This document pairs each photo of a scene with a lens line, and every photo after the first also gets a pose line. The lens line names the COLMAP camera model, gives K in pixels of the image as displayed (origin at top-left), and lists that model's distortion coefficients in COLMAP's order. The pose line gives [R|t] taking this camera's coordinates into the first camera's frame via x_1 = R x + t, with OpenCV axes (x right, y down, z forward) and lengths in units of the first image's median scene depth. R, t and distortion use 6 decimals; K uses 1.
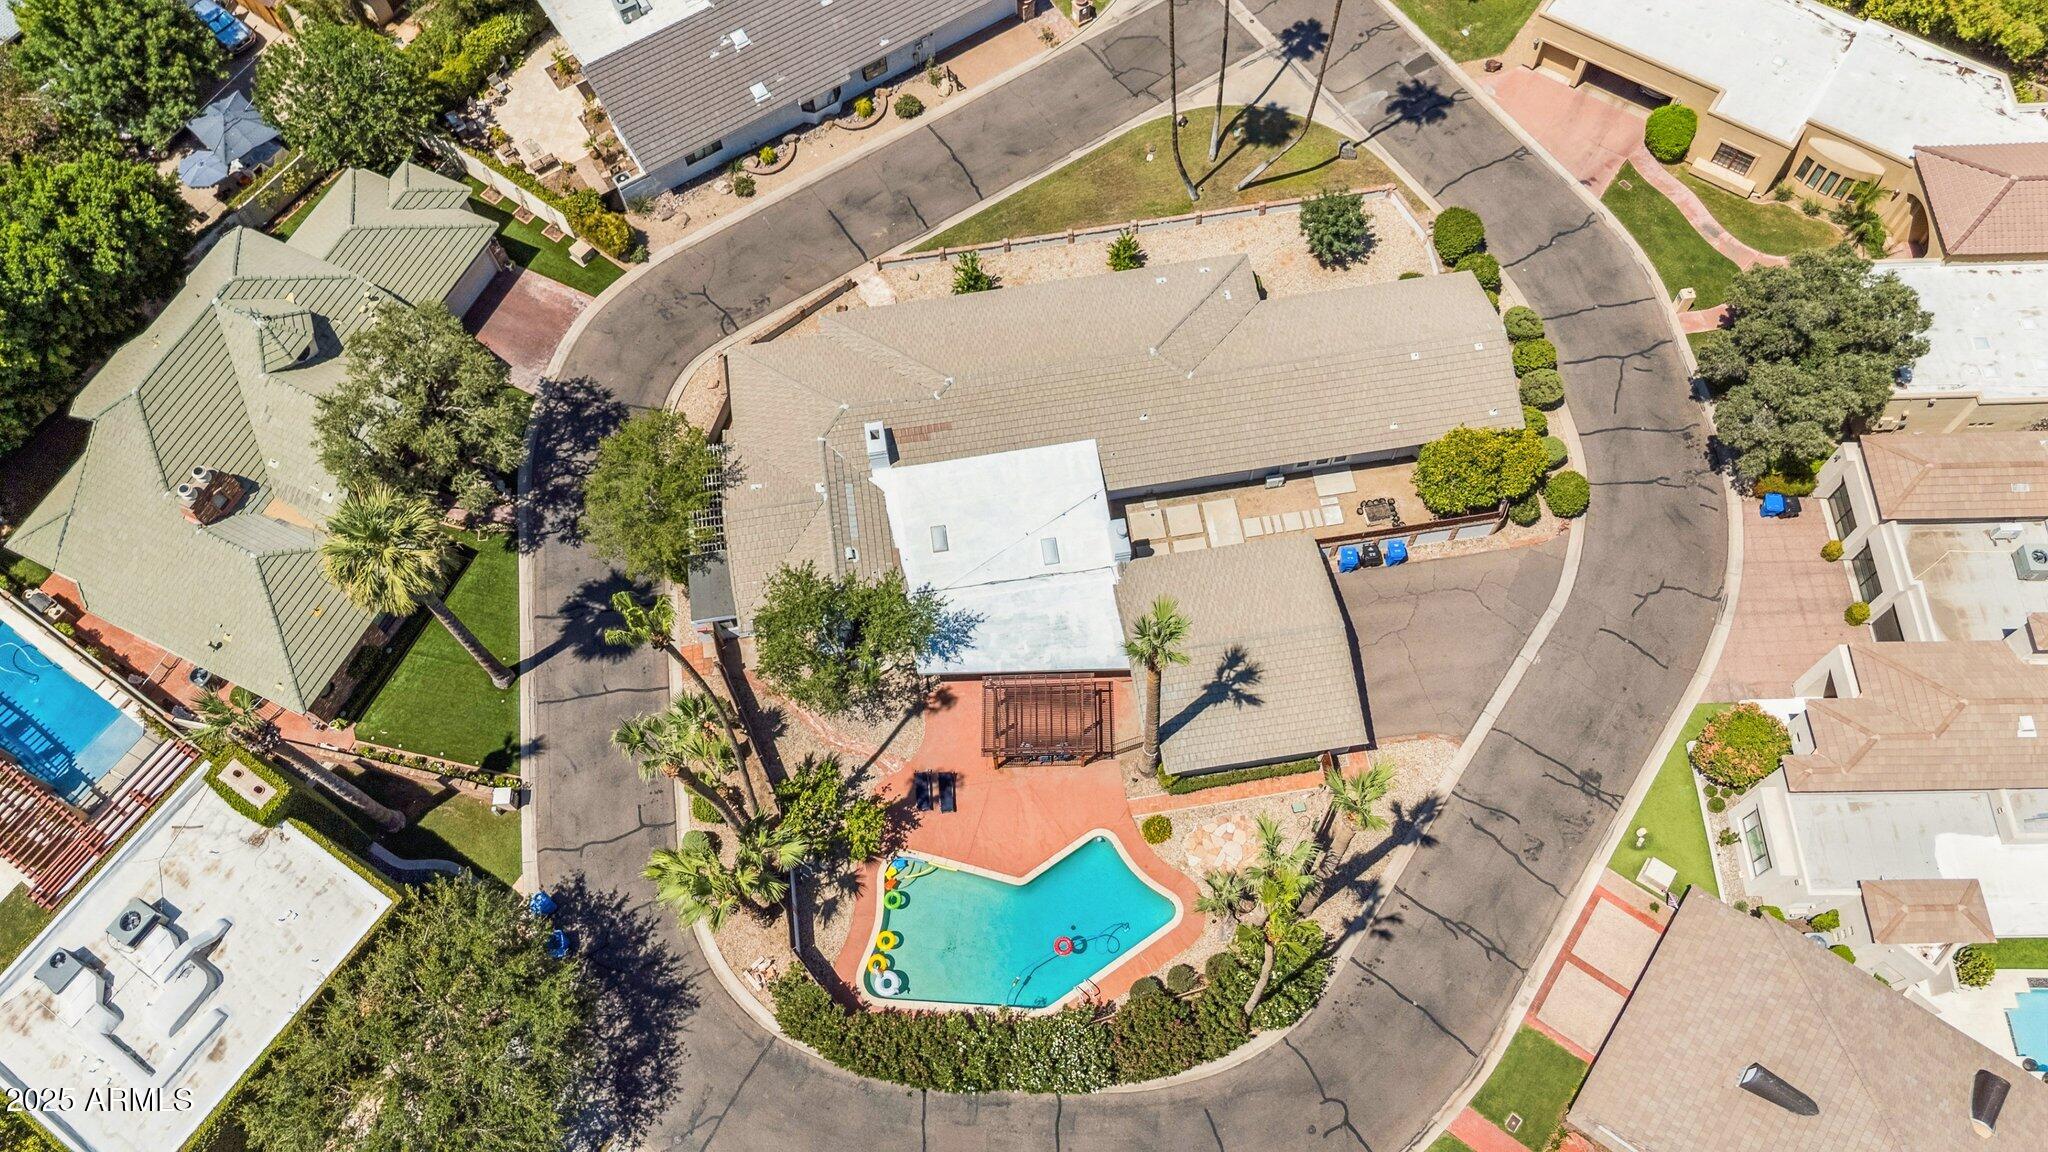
lens RADIAL K [[1446.4, 0, 1024.0], [0, 1446.4, 576.0], [0, 0, 1]] dist [0.048142, -0.056226]
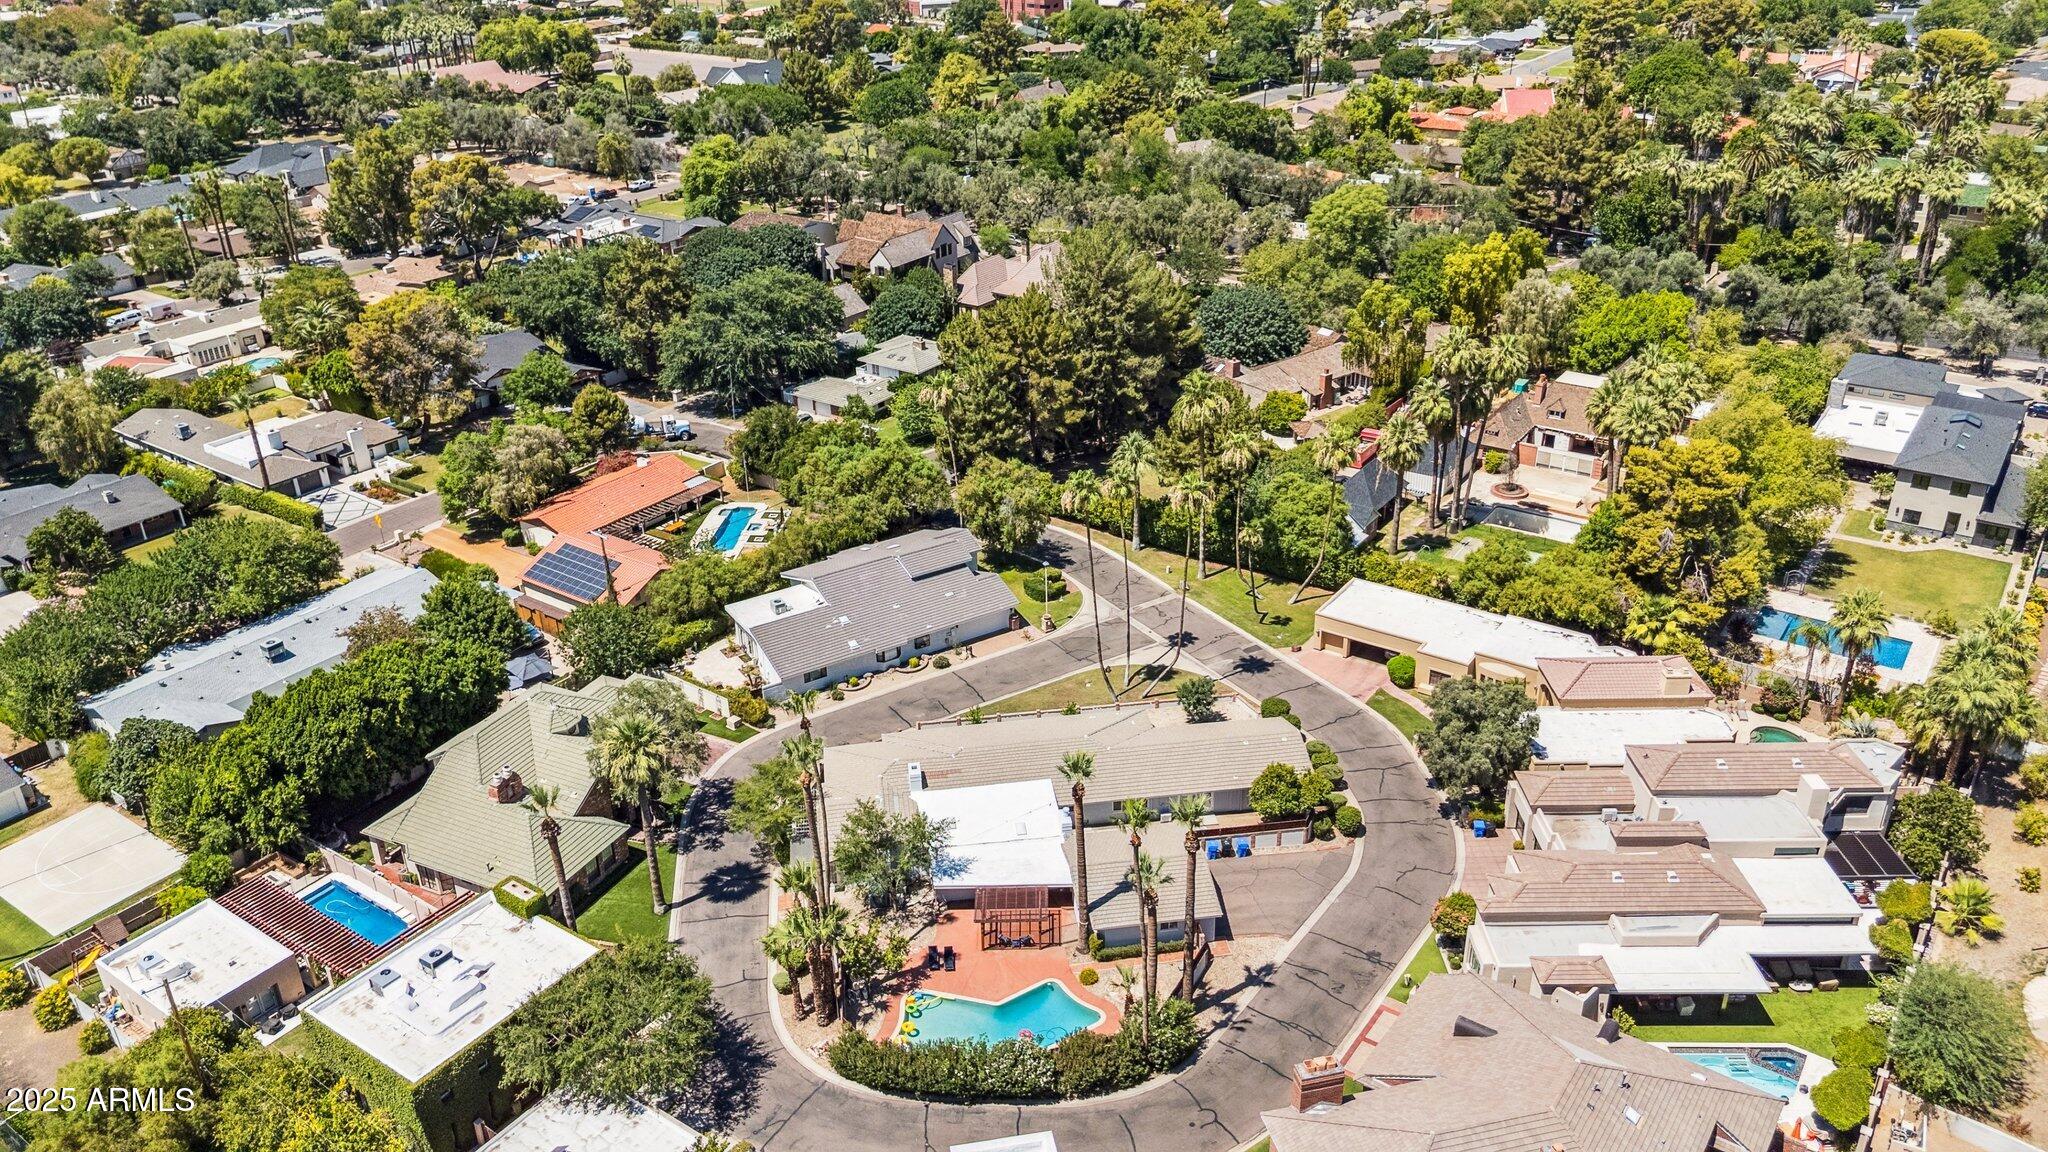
lens RADIAL K [[1446.4, 0, 1024.0], [0, 1446.4, 576.0], [0, 0, 1]] dist [0.048142, -0.056226]
pose [[0.999931, 0.009628, -0.006671, 0.030219], [-0.011693, 0.787181, -0.616612, 0.755182], [-0.000685, 0.616647, 0.787239, -0.430209]]
